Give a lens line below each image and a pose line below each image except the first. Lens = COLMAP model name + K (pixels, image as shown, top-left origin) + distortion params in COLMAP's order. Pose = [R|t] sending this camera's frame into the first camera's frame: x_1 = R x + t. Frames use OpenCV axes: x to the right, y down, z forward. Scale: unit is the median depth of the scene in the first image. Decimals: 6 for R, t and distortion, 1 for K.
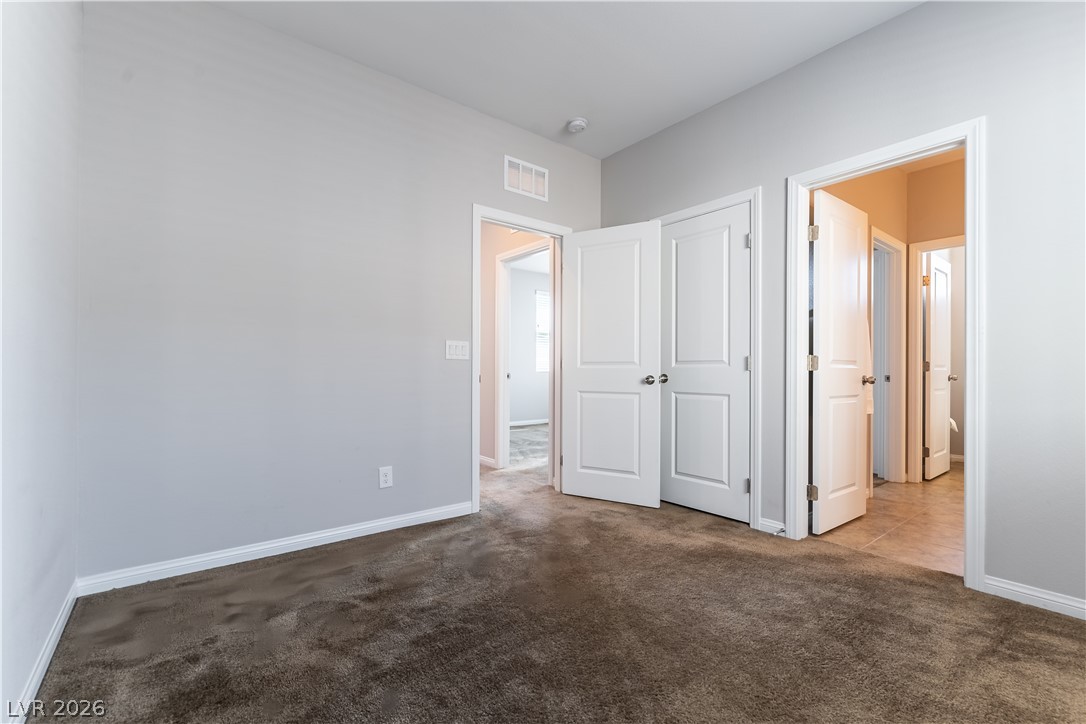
lens RADIAL K [[469.9, 0, 543.0], [0, 469.9, 362.0], [0, 0, 1]] dist [0.000149, -0.000003]
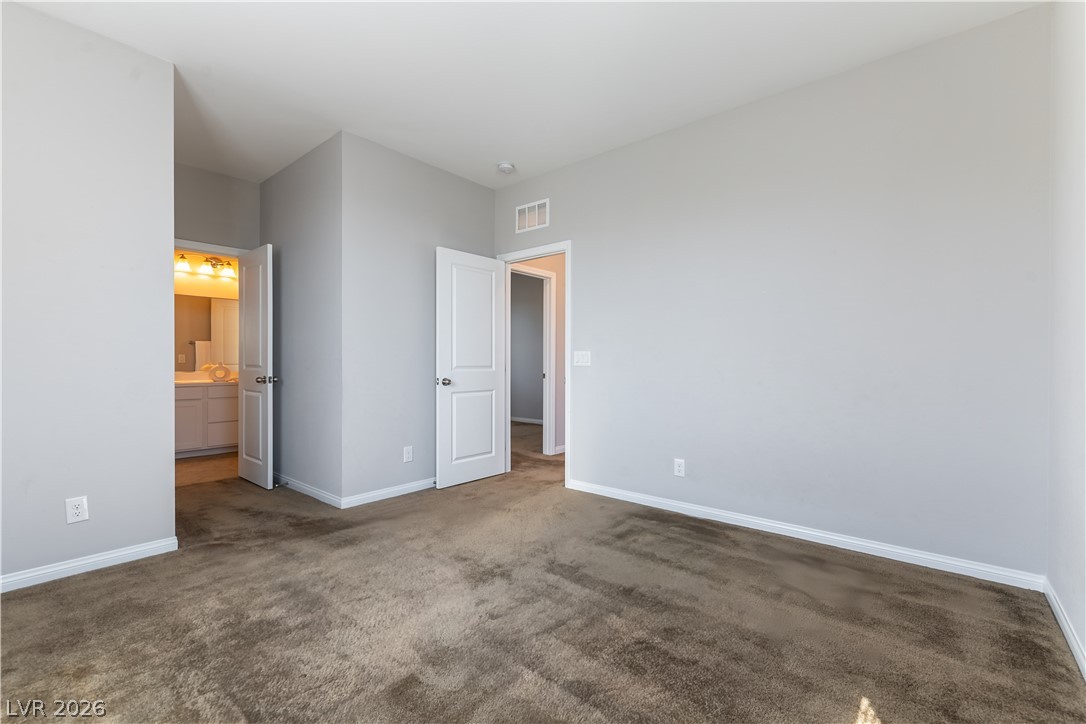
lens RADIAL K [[469.9, 0, 543.0], [0, 469.9, 362.0], [0, 0, 1]] dist [0.000149, -0.000003]
pose [[0.198800, -0.003228, -0.980035, 1.148016], [0.008668, 0.999961, -0.001536, -0.008682], [0.980002, -0.008190, 0.198821, 0.769655]]
